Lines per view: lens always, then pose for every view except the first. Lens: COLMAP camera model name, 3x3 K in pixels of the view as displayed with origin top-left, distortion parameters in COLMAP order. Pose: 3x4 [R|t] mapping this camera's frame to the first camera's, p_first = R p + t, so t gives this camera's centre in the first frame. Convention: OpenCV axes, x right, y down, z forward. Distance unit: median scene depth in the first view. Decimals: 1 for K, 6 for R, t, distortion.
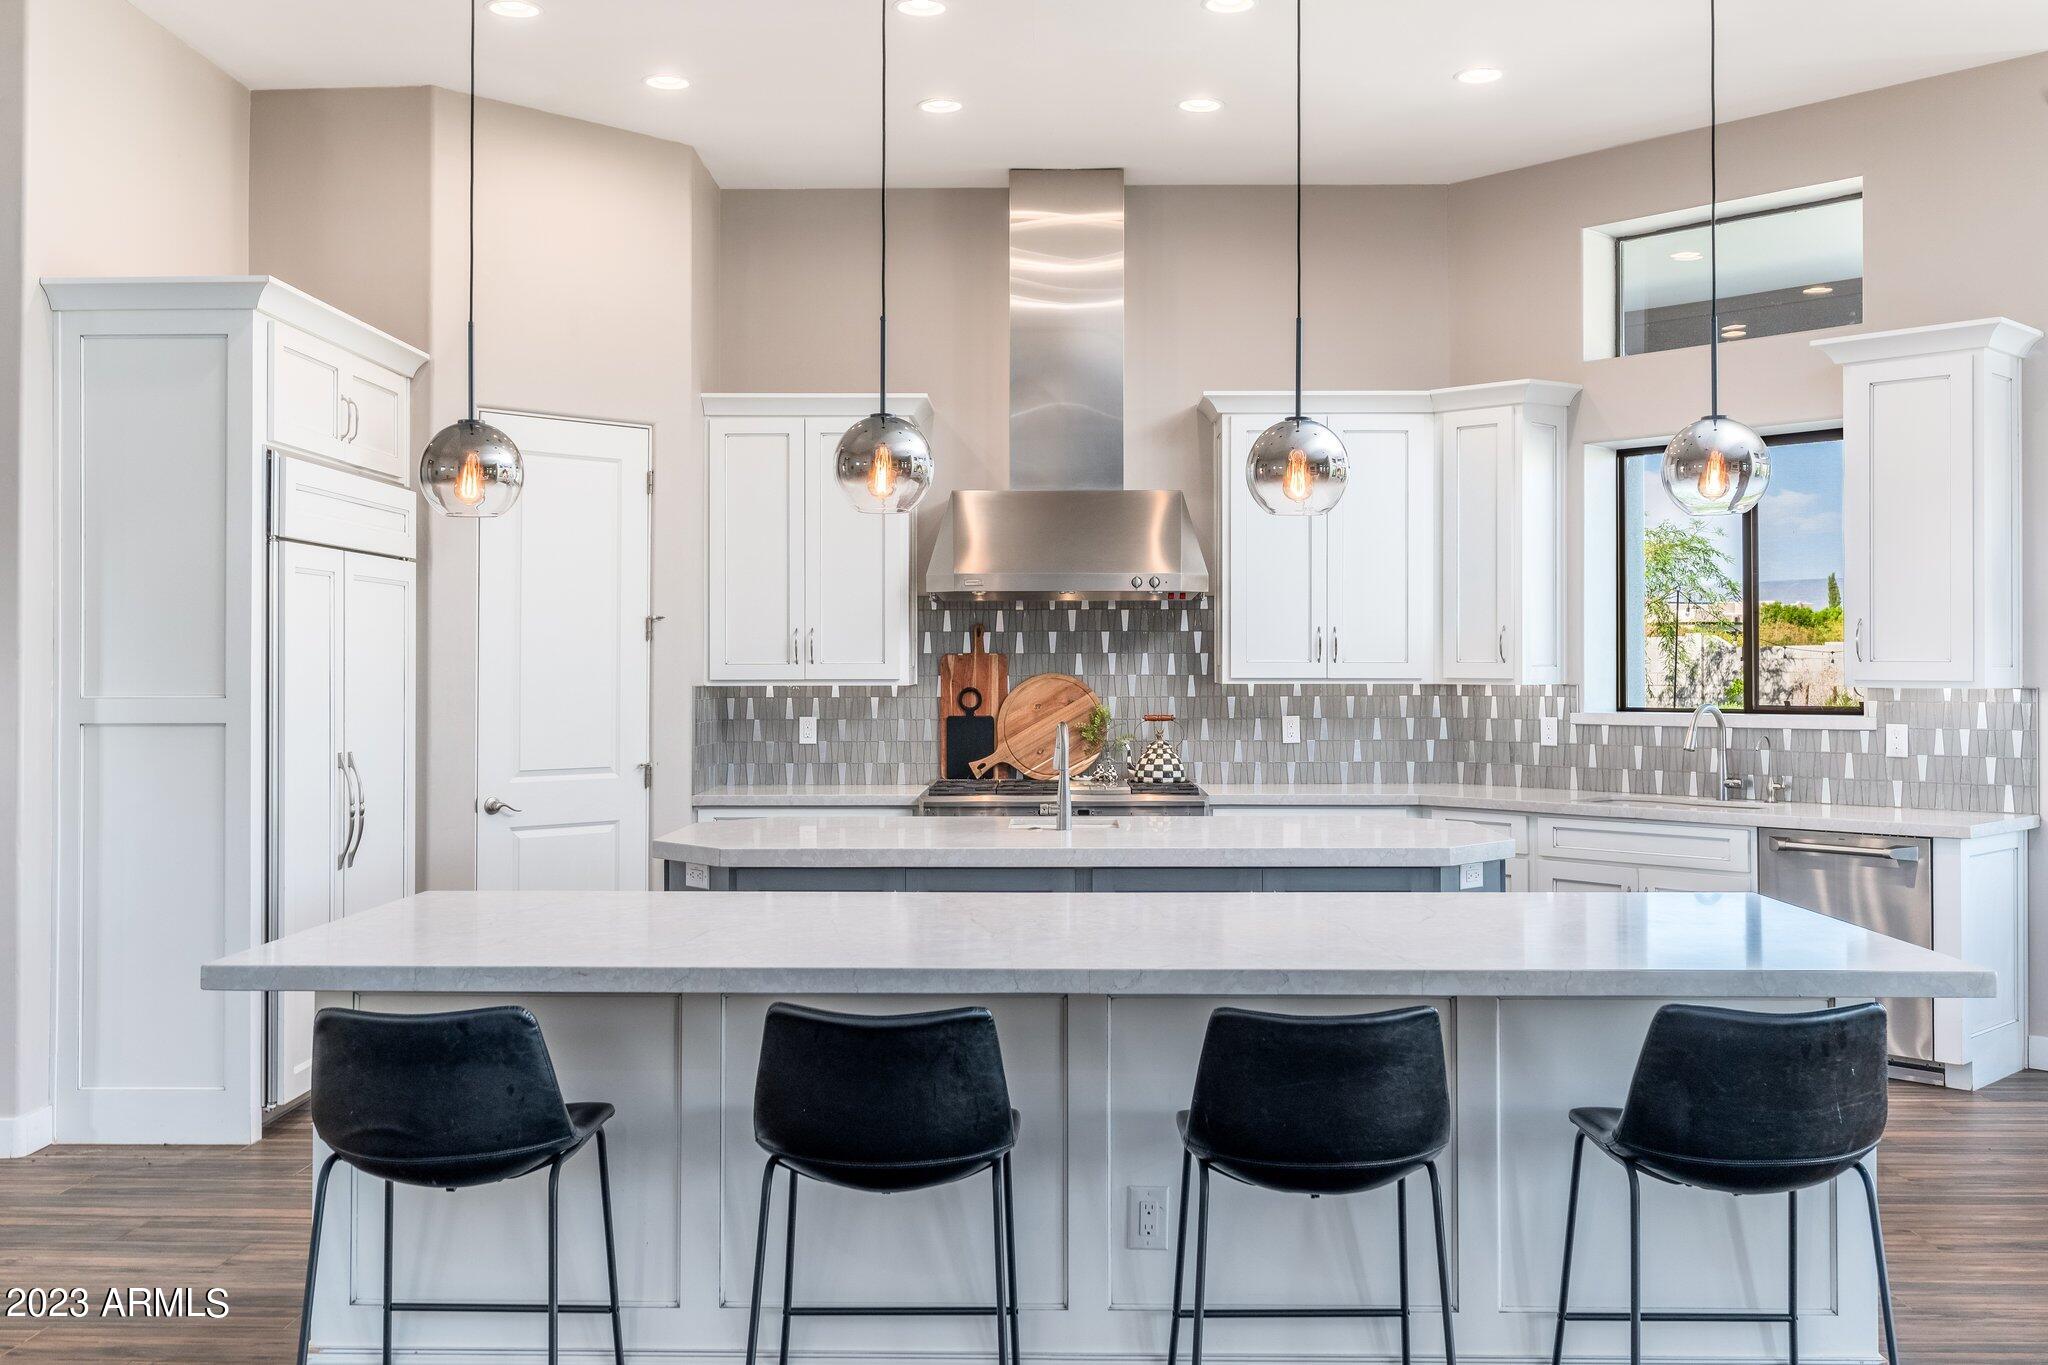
lens RADIAL K [[1893.5, 0, 1027.0], [0, 1893.5, 668.1], [0, 0, 1]] dist [-0.014326, 0.000000]
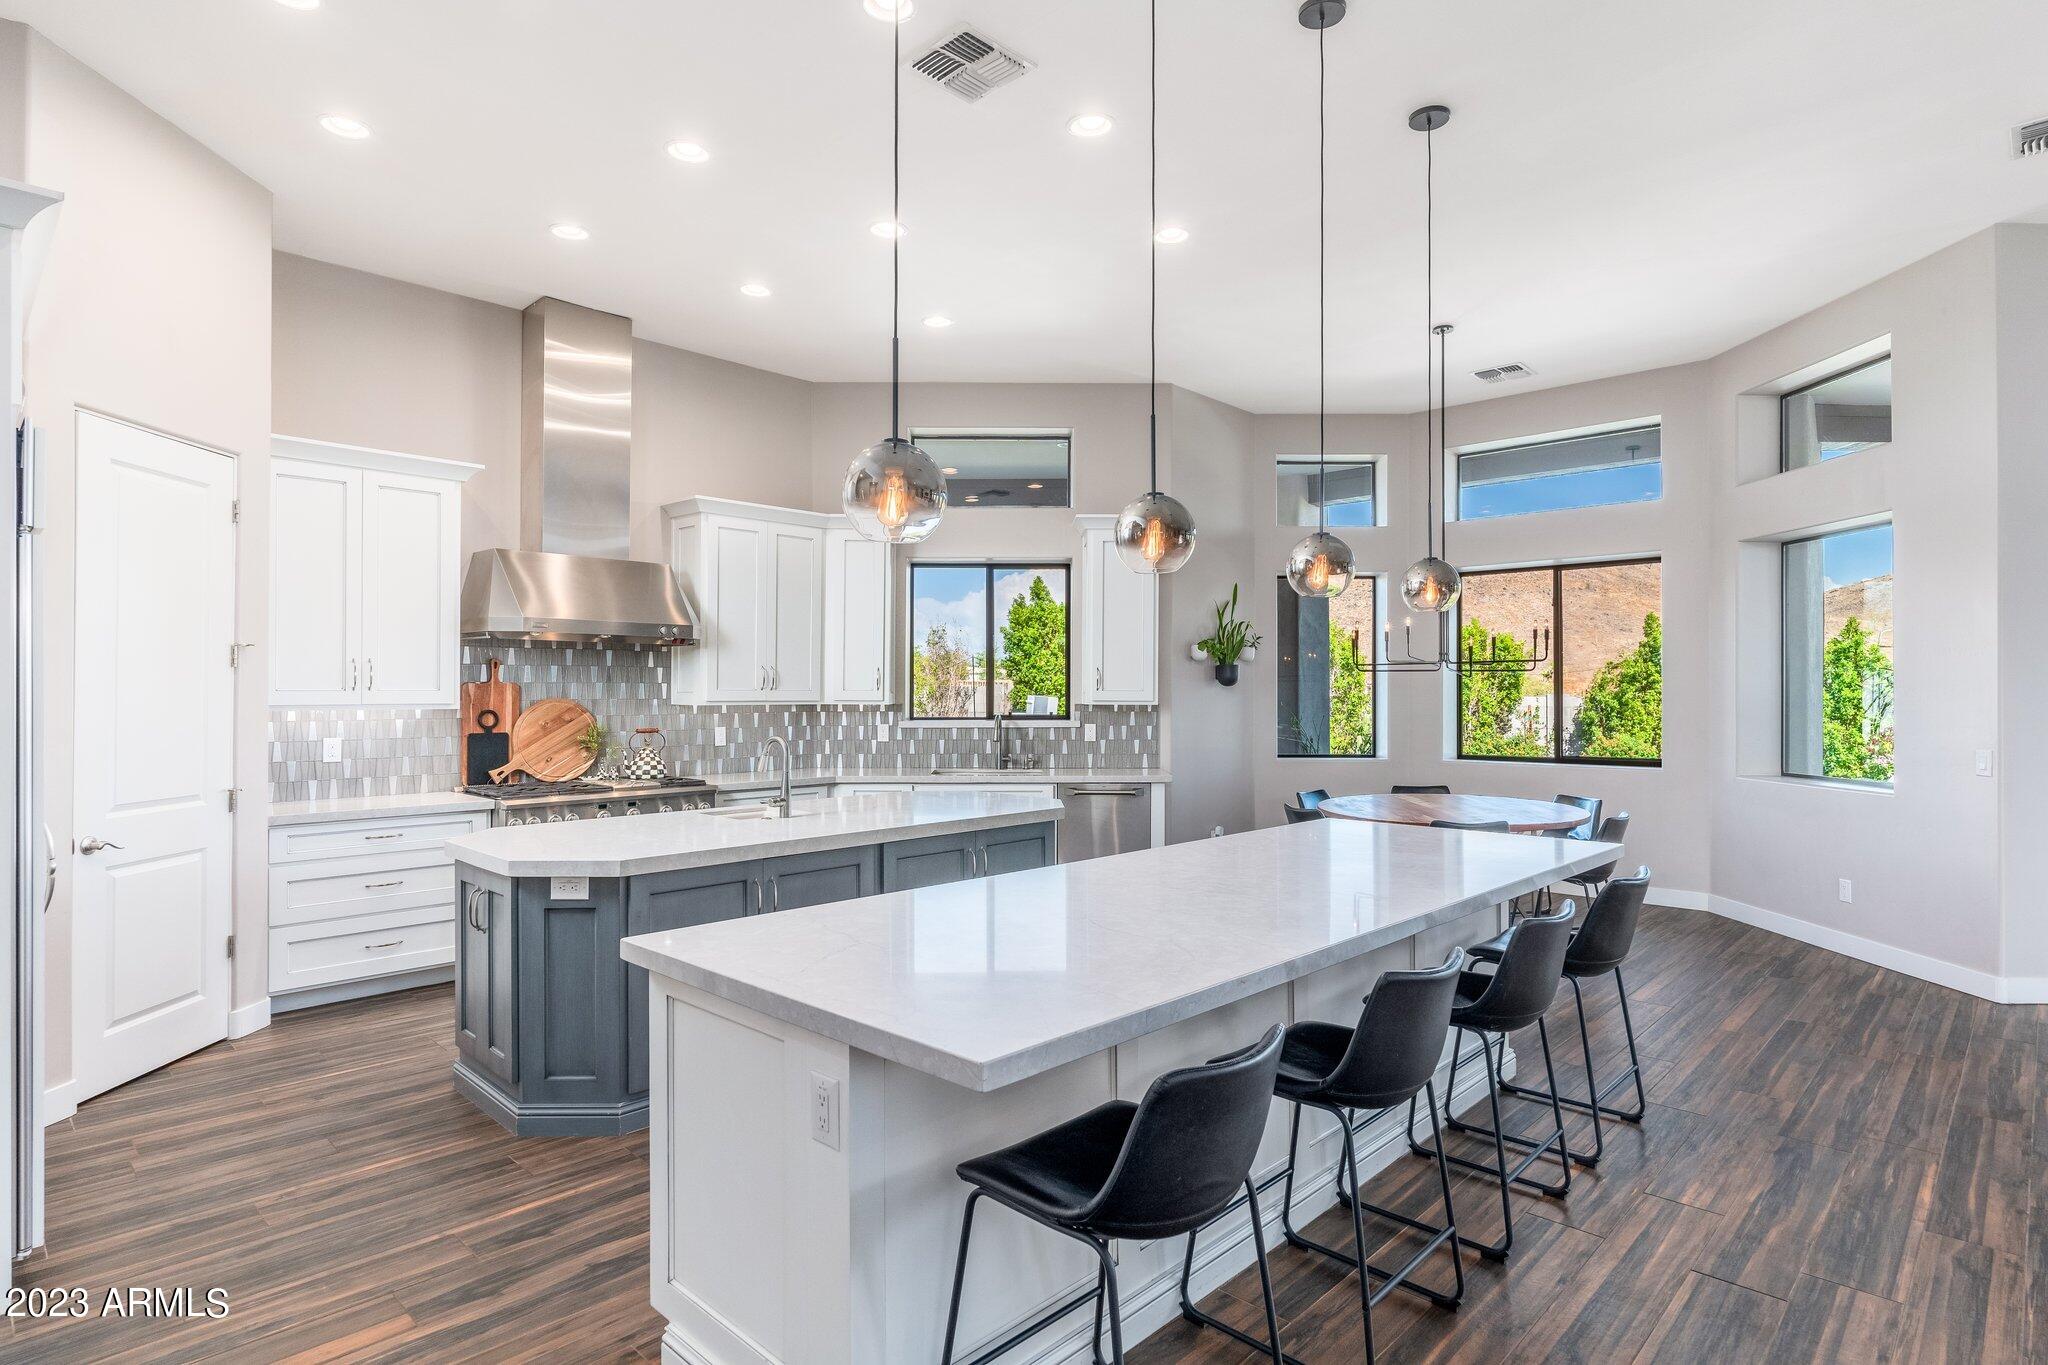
lens RADIAL K [[1083.2, 0, 1023.9], [0, 1083.2, 694.1], [0, 0, 1]] dist [0.003646, -0.000562]
pose [[0.672744, -0.000461, 0.739875, -0.327667], [-0.000860, 0.999999, 0.001405, -0.001325], [-0.739875, -0.001581, 0.672743, 0.279209]]
